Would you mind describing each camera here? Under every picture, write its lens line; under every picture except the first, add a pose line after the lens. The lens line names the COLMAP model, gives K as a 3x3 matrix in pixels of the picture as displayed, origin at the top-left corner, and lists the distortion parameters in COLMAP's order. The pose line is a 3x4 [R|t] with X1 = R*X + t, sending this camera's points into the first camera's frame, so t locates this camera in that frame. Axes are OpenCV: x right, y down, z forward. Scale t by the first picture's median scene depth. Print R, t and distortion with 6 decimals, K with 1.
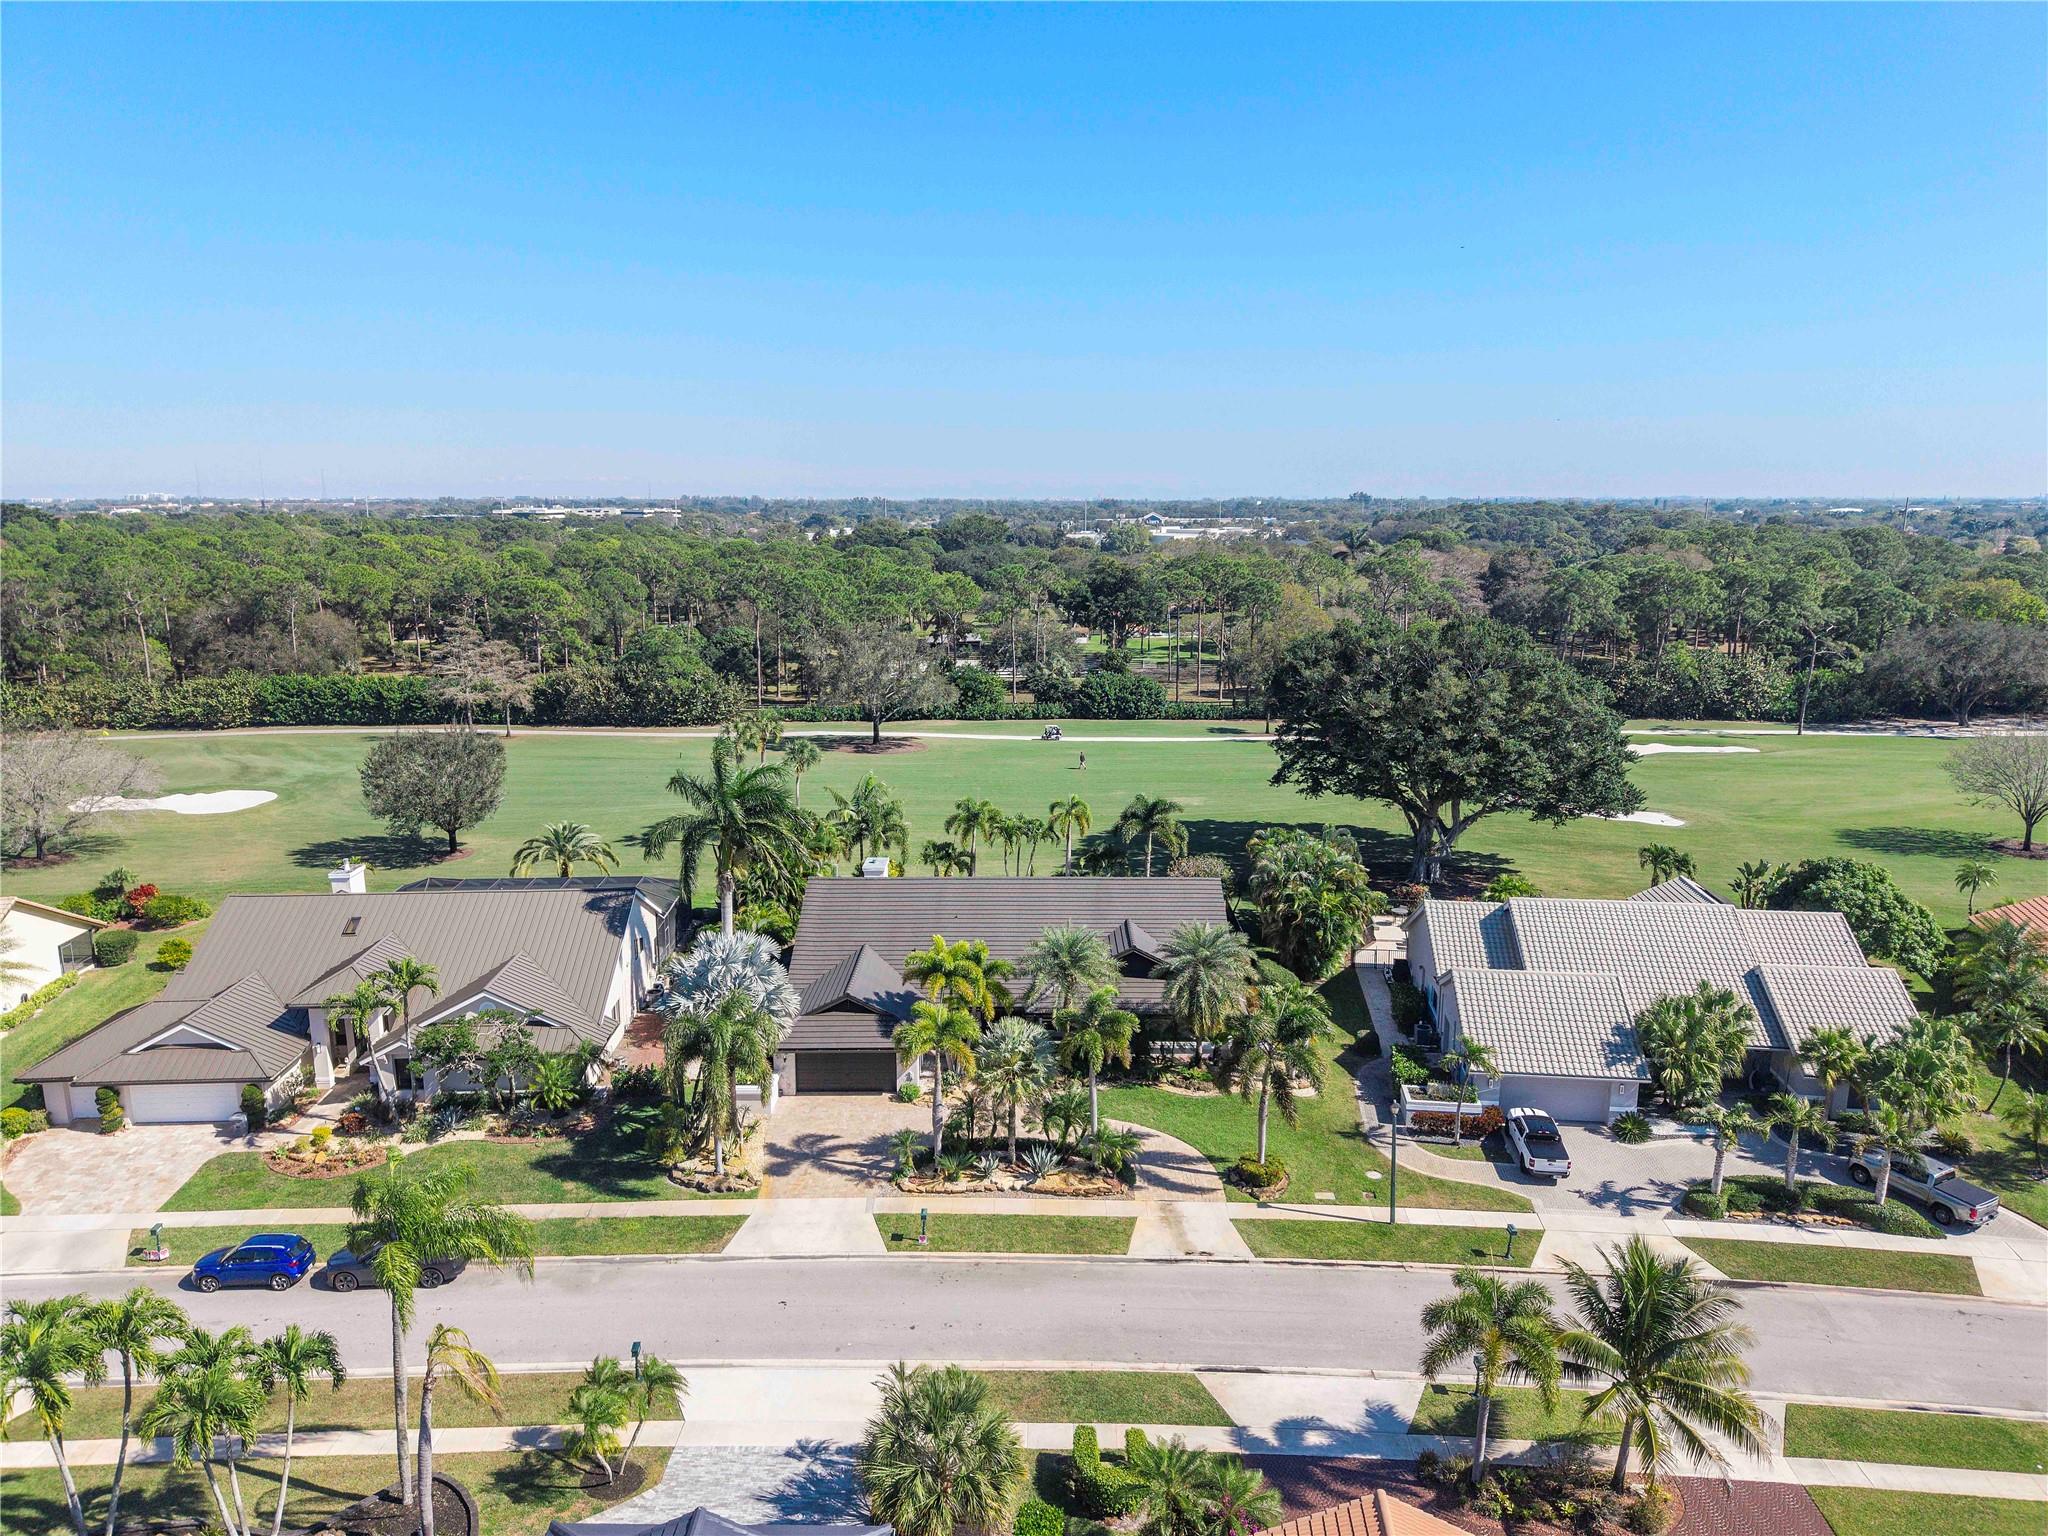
lens RADIAL K [[1385.0, 0, 1022.2], [0, 1385.0, 772.0], [0, 0, 1]] dist [0.025493, -0.028246]
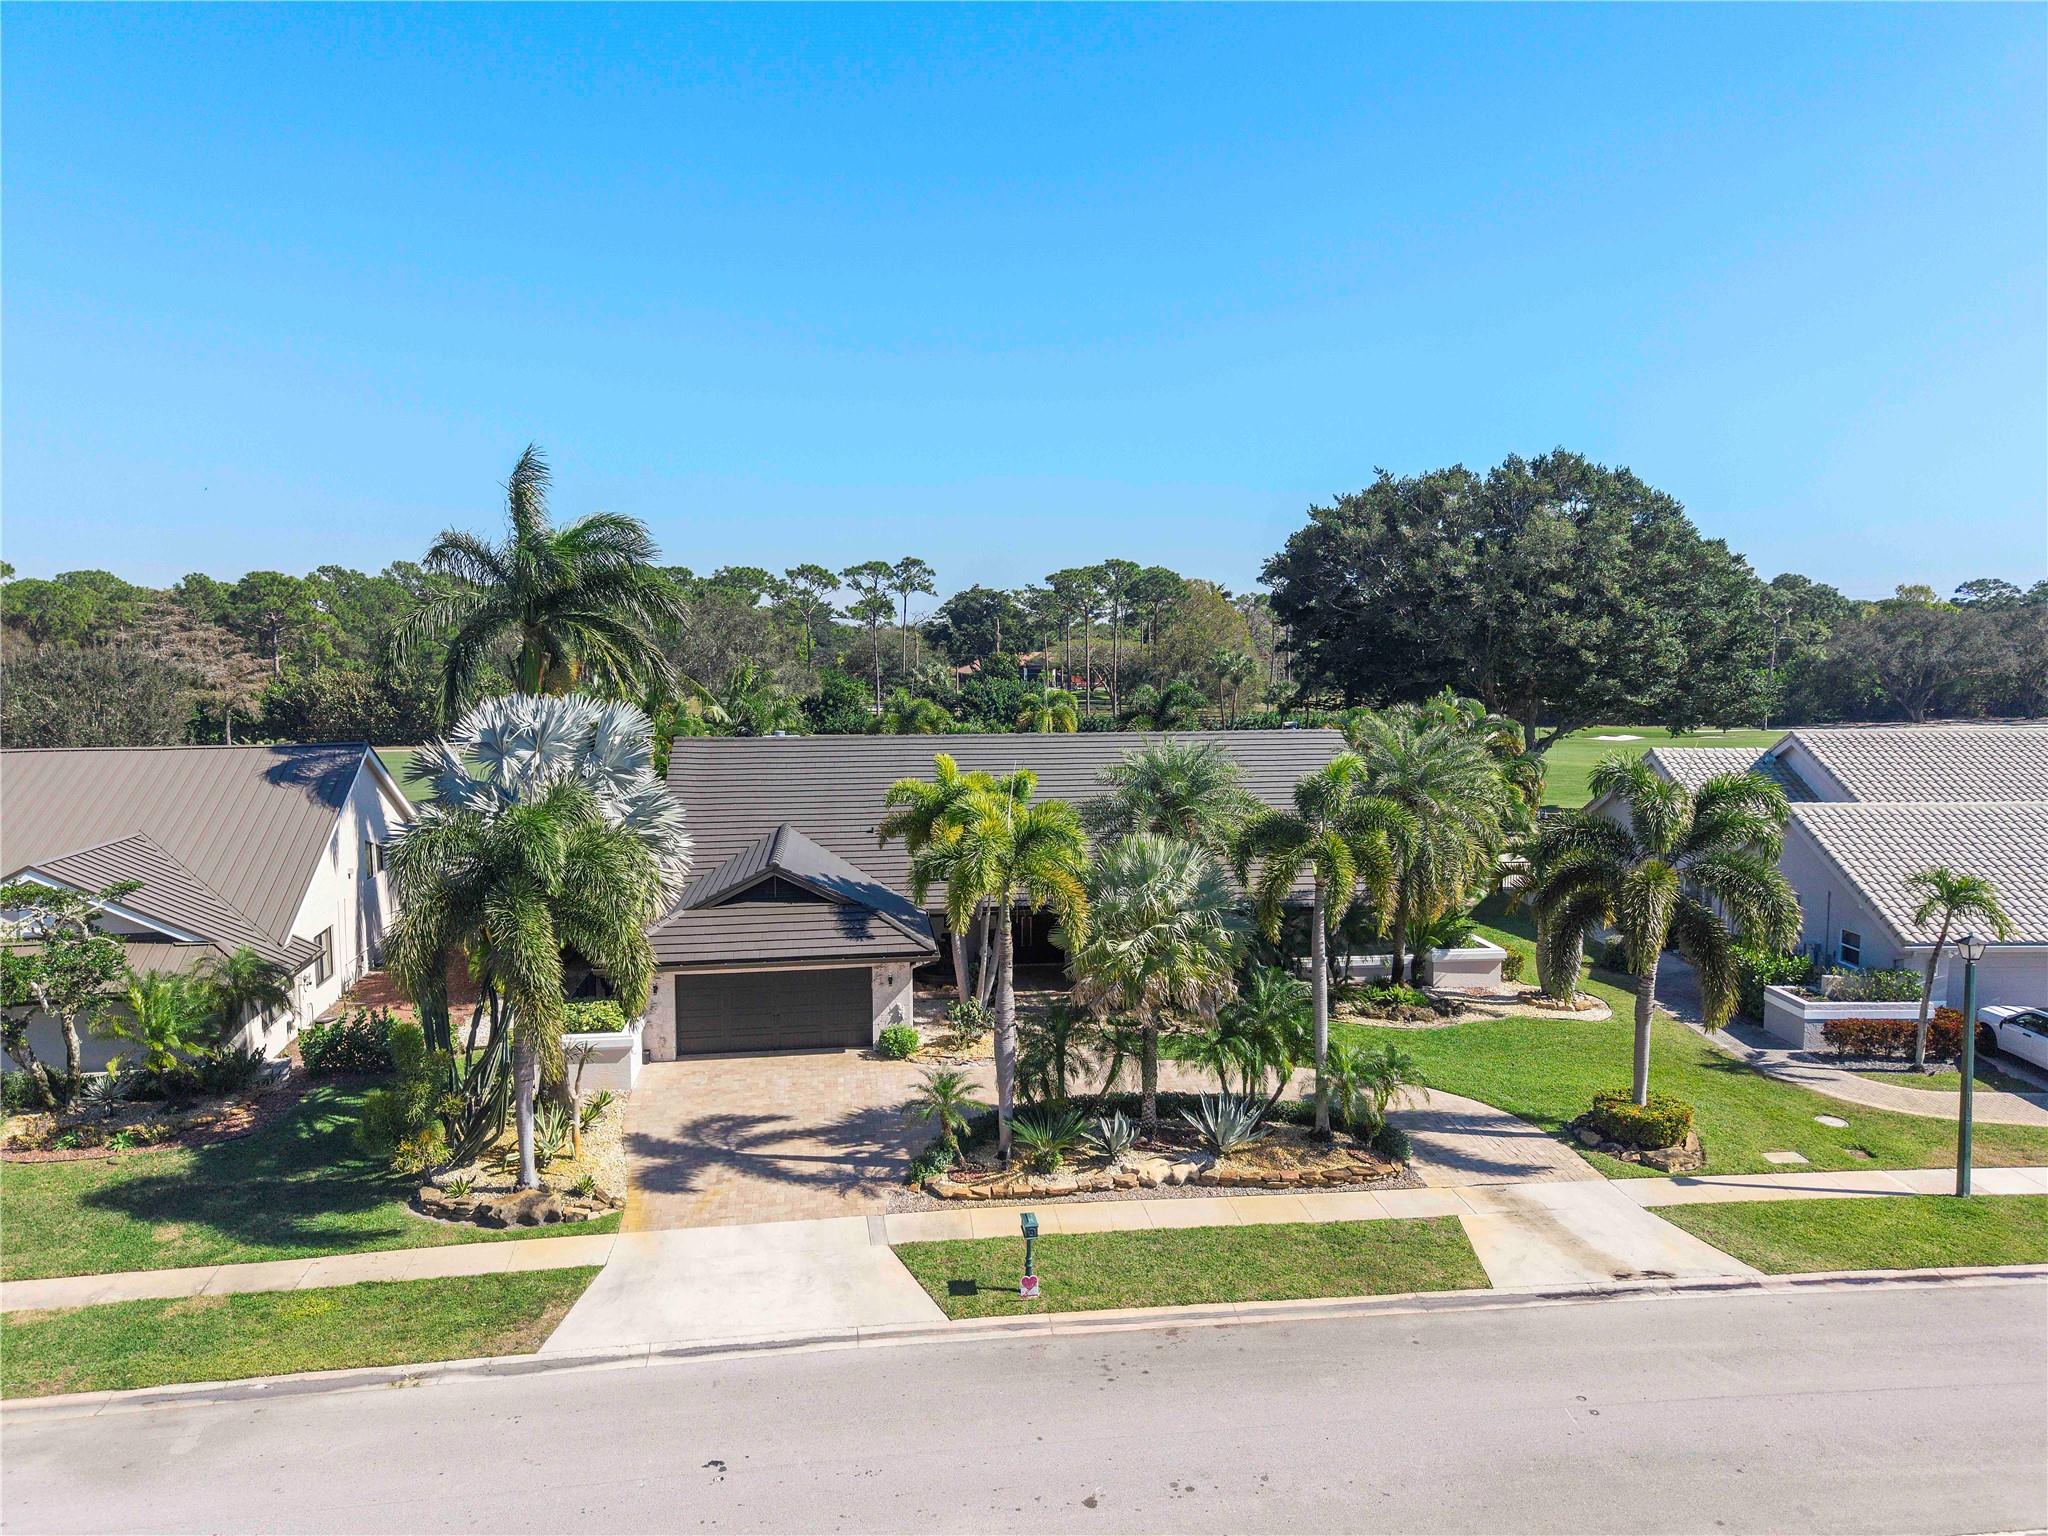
lens RADIAL K [[1388.8, 0, 1024.0], [0, 1388.8, 768.0], [0, 0, 1]] dist [0.009985, -0.003180]
pose [[0.989982, -0.014644, 0.140432, -0.114596], [0.028531, 0.994837, -0.097390, 0.193019], [-0.138280, 0.100421, 0.985289, 0.494900]]
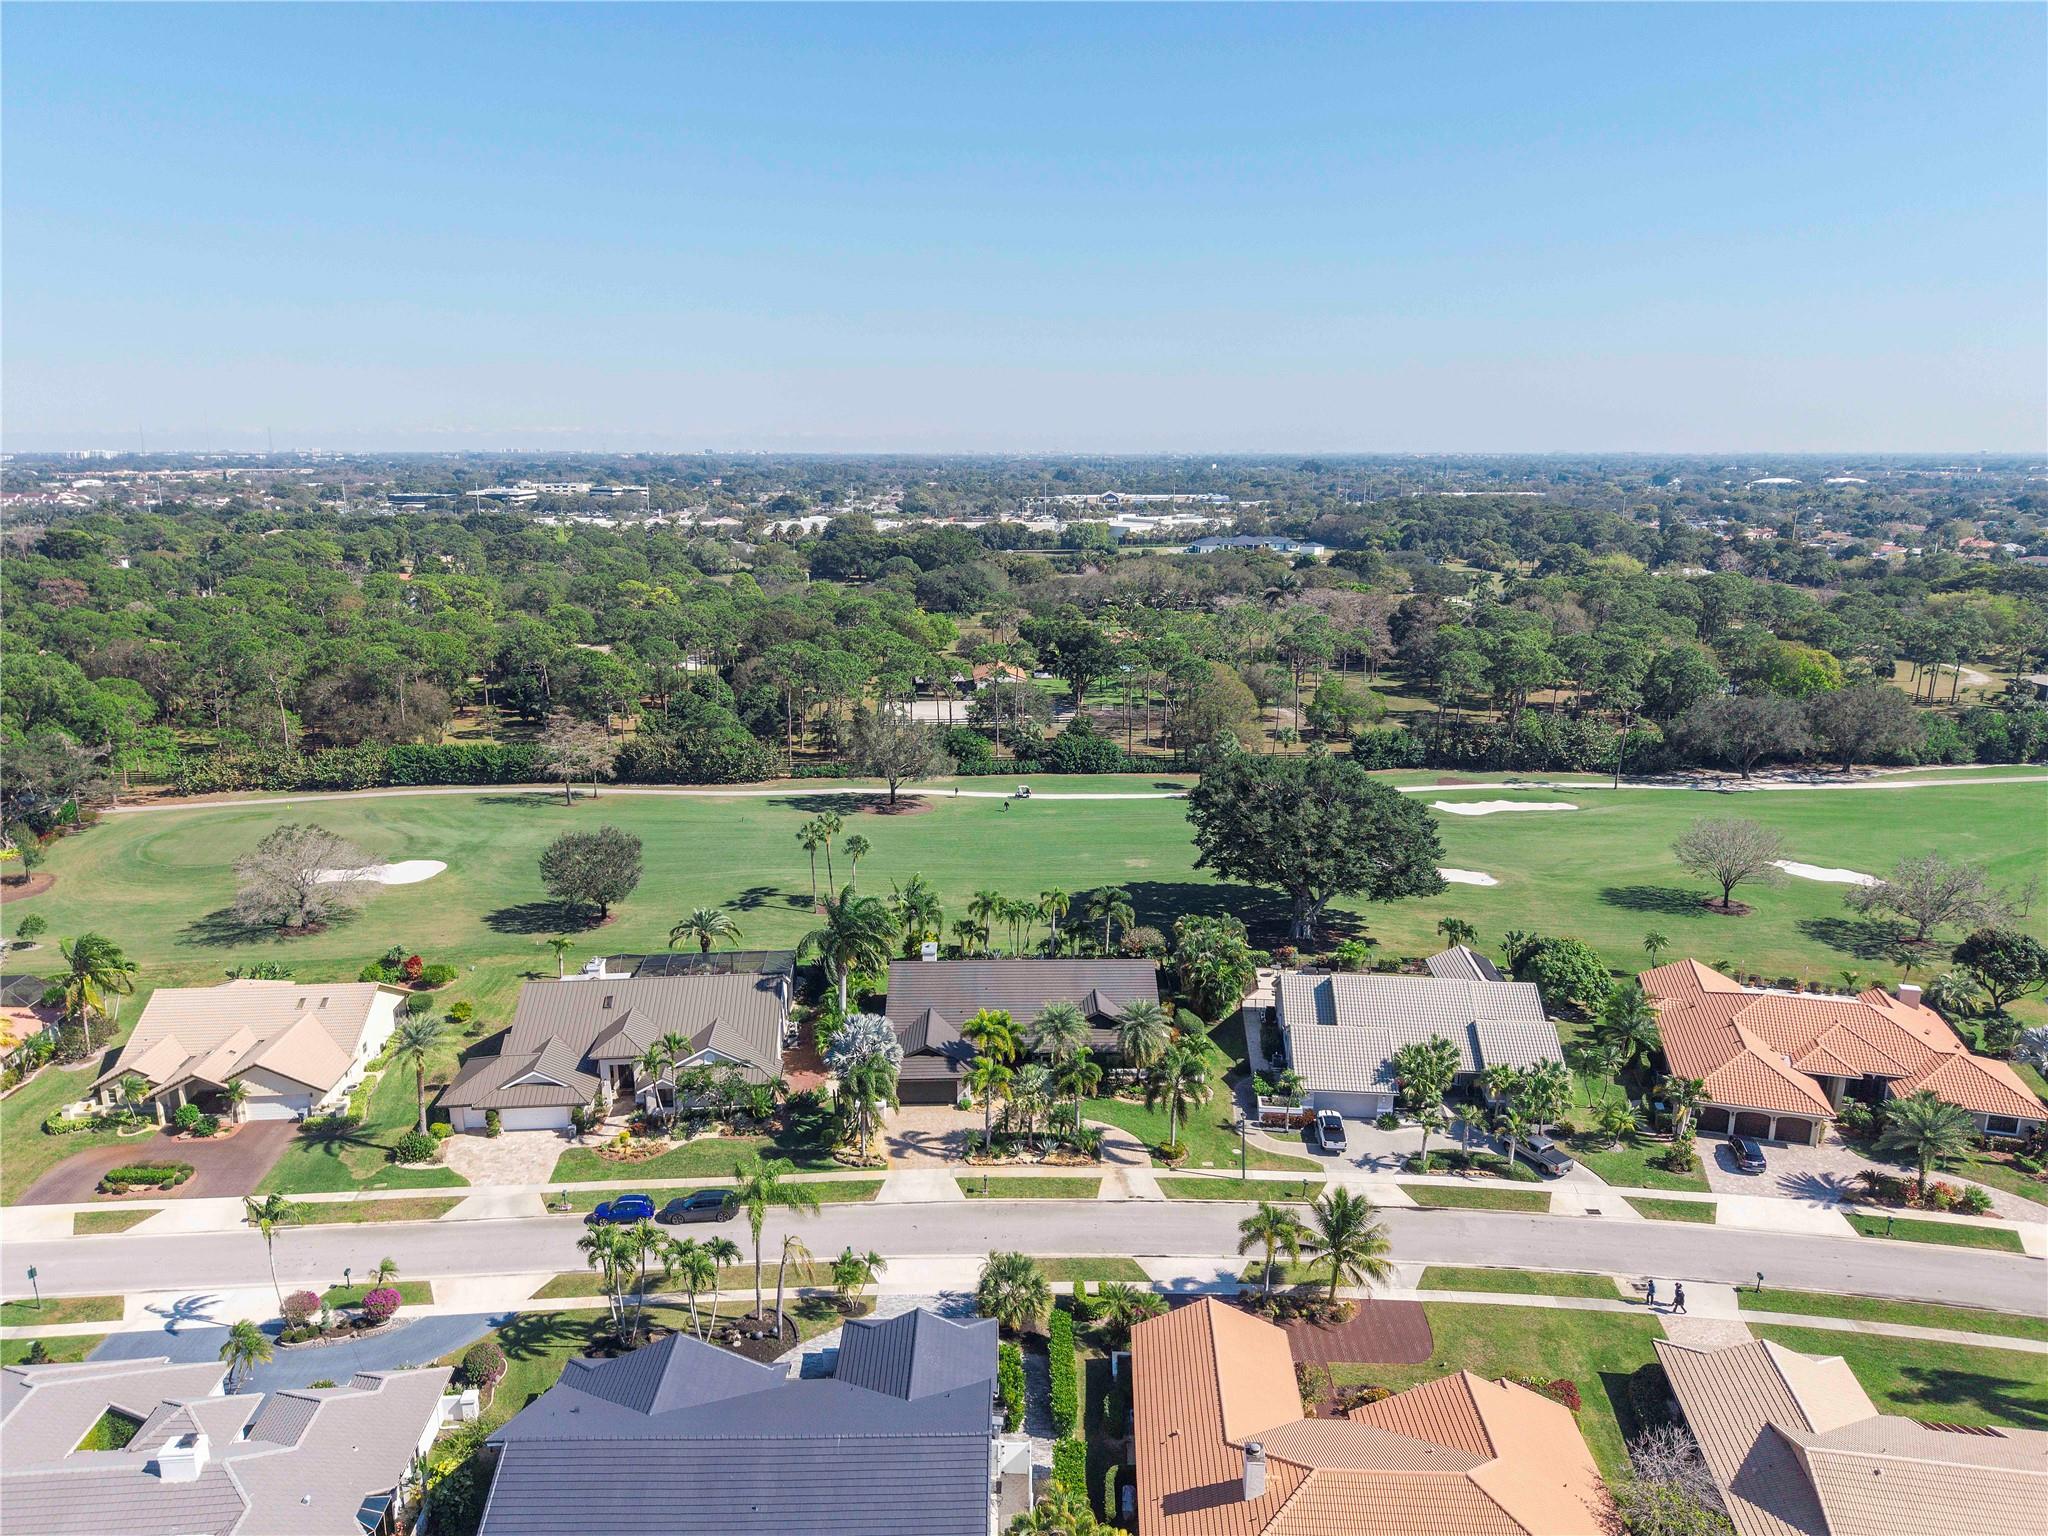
lens RADIAL K [[1385.0, 0, 1022.2], [0, 1385.0, 772.0], [0, 0, 1]] dist [0.025493, -0.028246]
pose [[0.999522, -0.006518, 0.030210, -0.065130], [0.005491, 0.999408, 0.033953, -0.240488], [-0.030414, -0.033771, 0.998967, -0.700121]]
